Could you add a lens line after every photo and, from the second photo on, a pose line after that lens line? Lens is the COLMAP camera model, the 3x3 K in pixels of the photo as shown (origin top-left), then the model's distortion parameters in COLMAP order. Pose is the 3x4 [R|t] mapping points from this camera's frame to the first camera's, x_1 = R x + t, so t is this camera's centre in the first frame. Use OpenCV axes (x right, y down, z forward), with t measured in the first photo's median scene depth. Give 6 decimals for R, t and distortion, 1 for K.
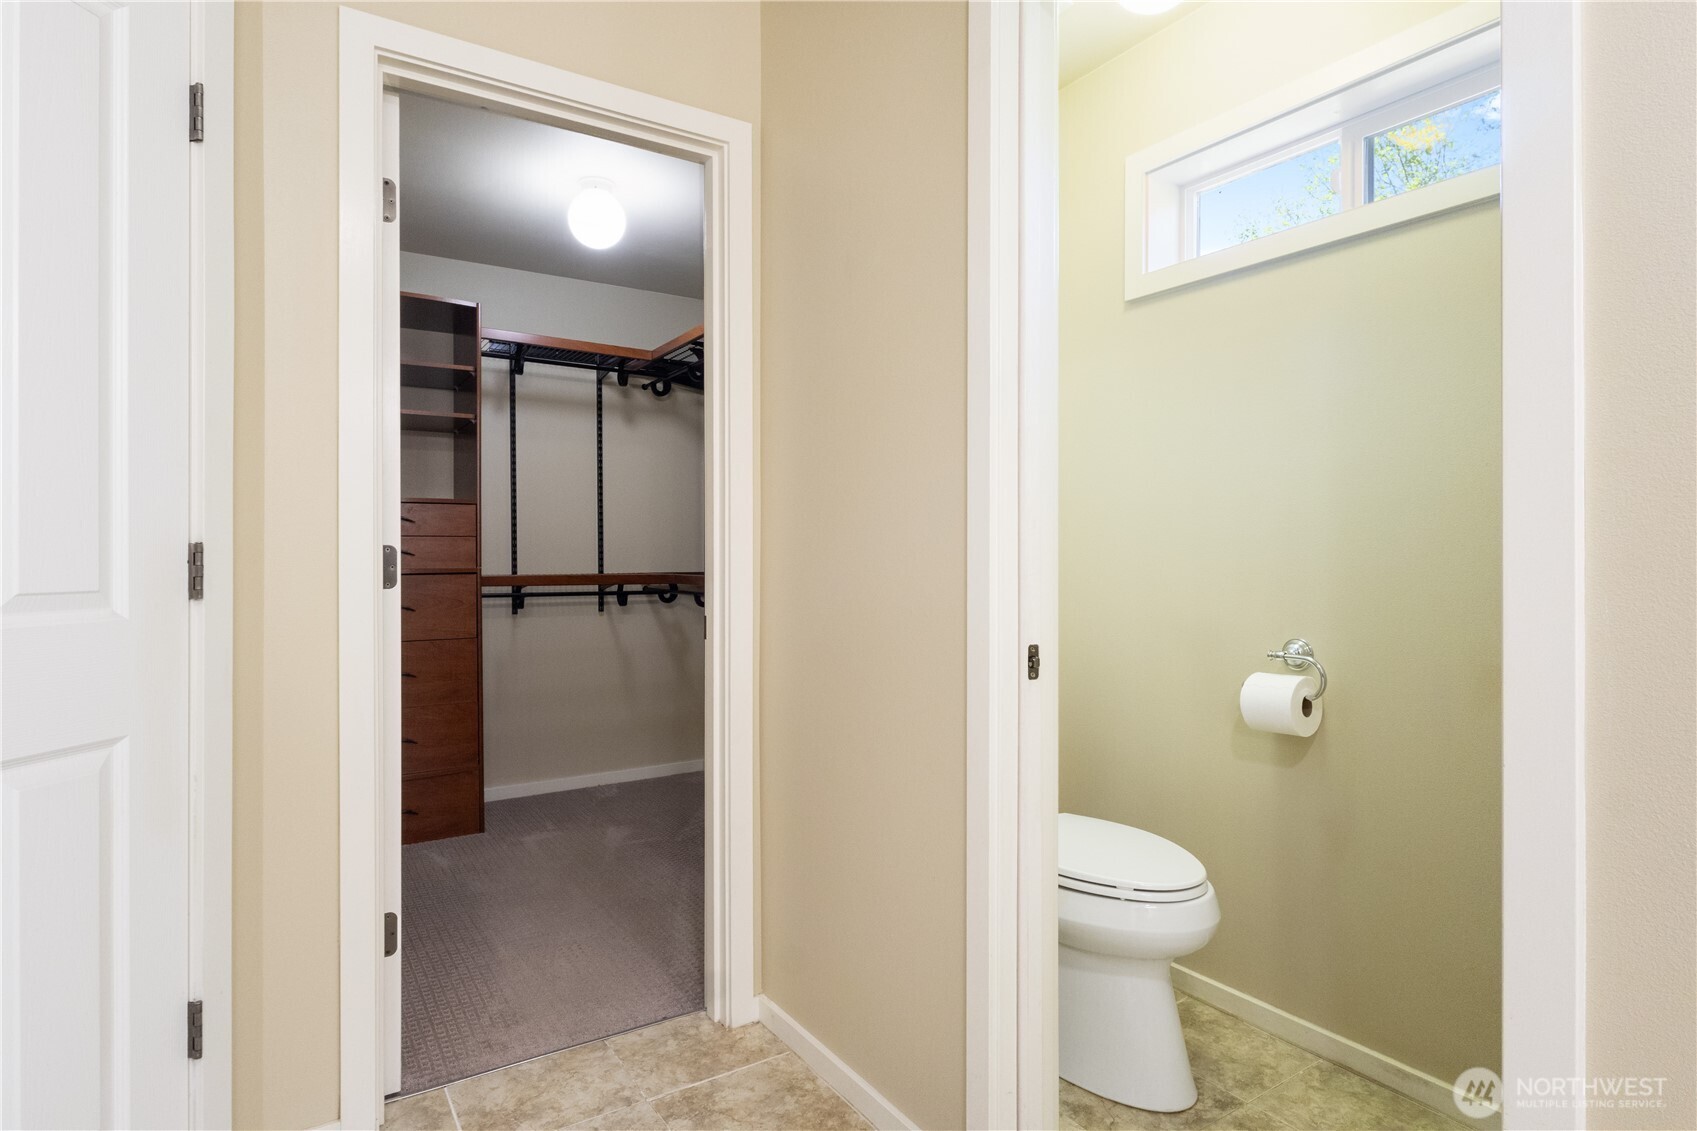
lens RADIAL K [[925.8, 0, 852.5], [0, 925.8, 552.0], [0, 0, 1]] dist [-0.005310, 0.003331]
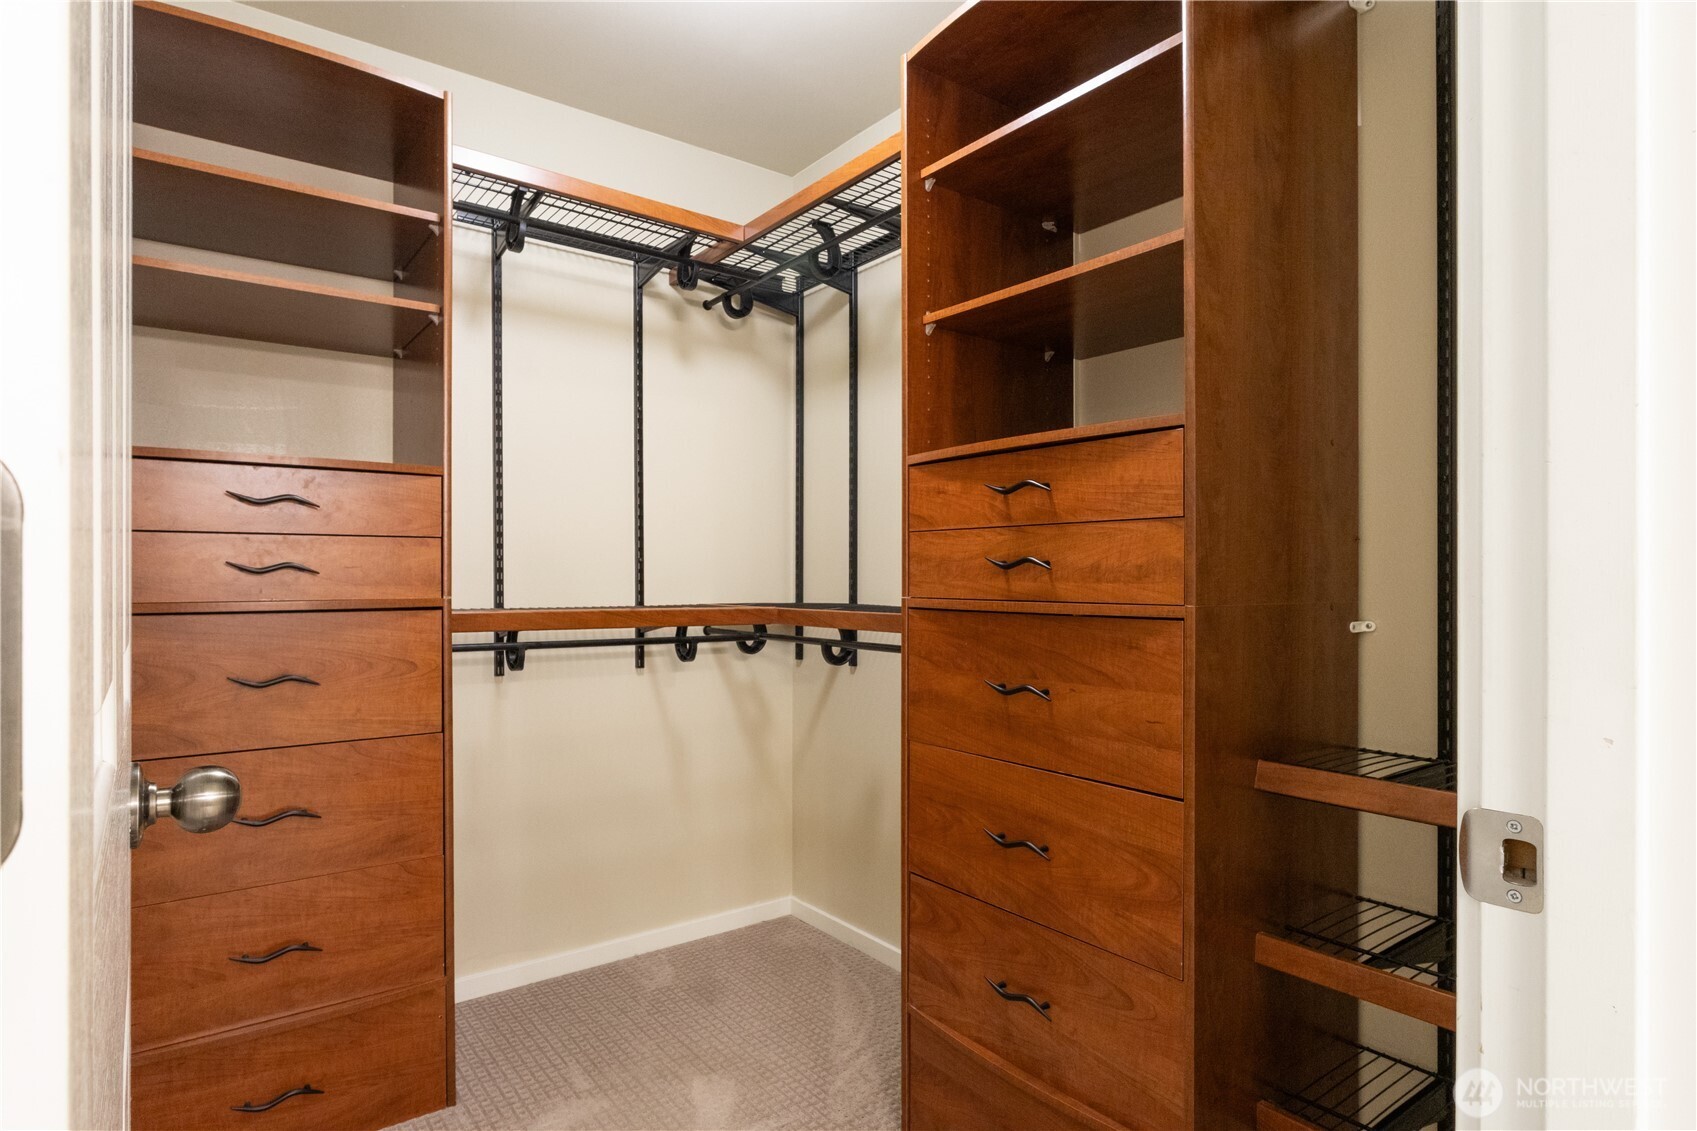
lens RADIAL K [[925.8, 0, 845.5], [0, 925.8, 582.9], [0, 0, 1]] dist [-0.005310, 0.003331]
pose [[0.997889, 0.006187, 0.064644, -0.184765], [-0.006636, 0.999955, 0.006739, 0.003434], [-0.064599, -0.007153, 0.997886, 0.403393]]
